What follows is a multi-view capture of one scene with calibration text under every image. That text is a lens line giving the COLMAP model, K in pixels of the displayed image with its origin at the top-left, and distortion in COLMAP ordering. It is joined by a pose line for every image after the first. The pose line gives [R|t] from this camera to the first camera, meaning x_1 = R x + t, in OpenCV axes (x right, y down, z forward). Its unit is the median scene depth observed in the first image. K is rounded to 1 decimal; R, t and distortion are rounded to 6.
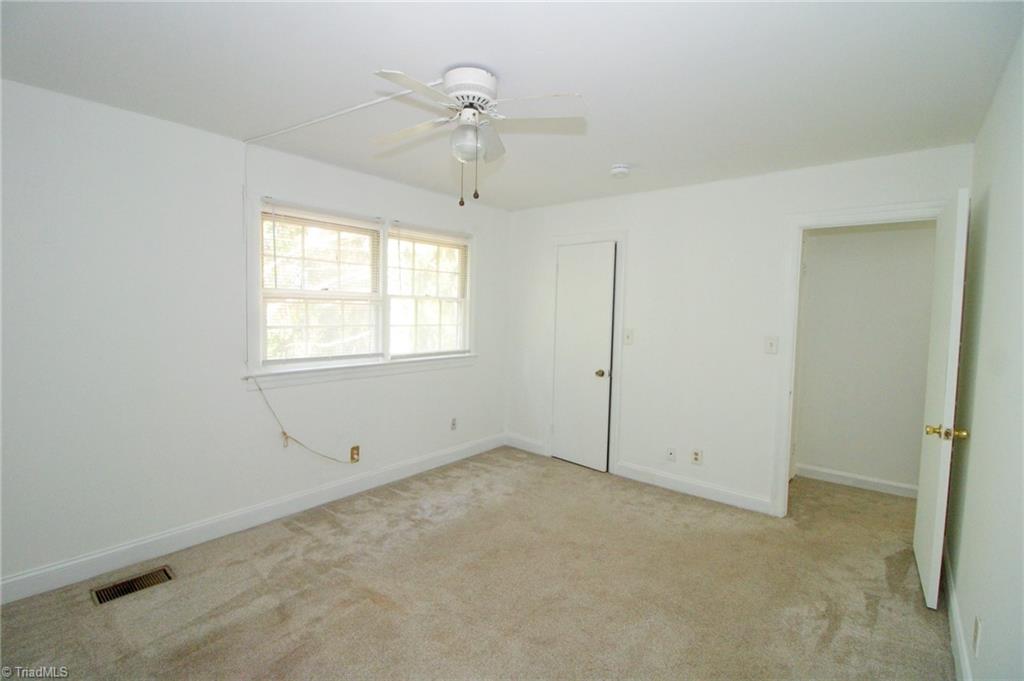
lens RADIAL K [[477.0, 0, 512.0], [0, 477.0, 340.5], [0, 0, 1]] dist [0.001066, -0.000774]
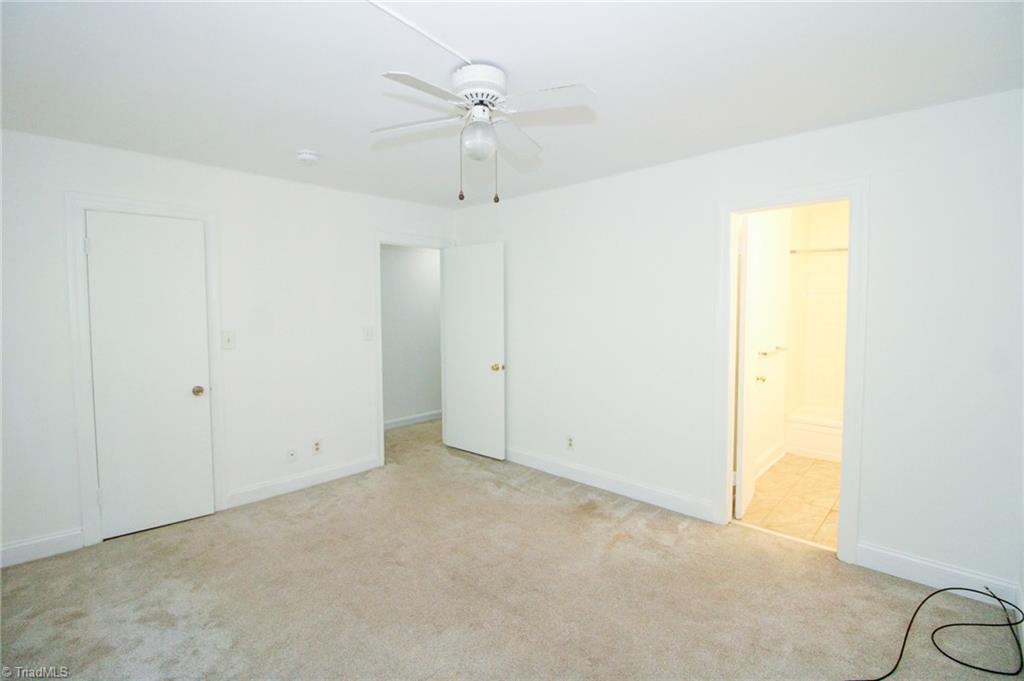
lens RADIAL K [[477.0, 0, 512.0], [0, 477.0, 340.5], [0, 0, 1]] dist [0.001066, -0.000774]
pose [[0.069329, -0.086425, 0.993843, -0.698243], [0.072842, 0.994020, 0.081359, -0.048379], [-0.994931, 0.066753, 0.075210, 0.559950]]
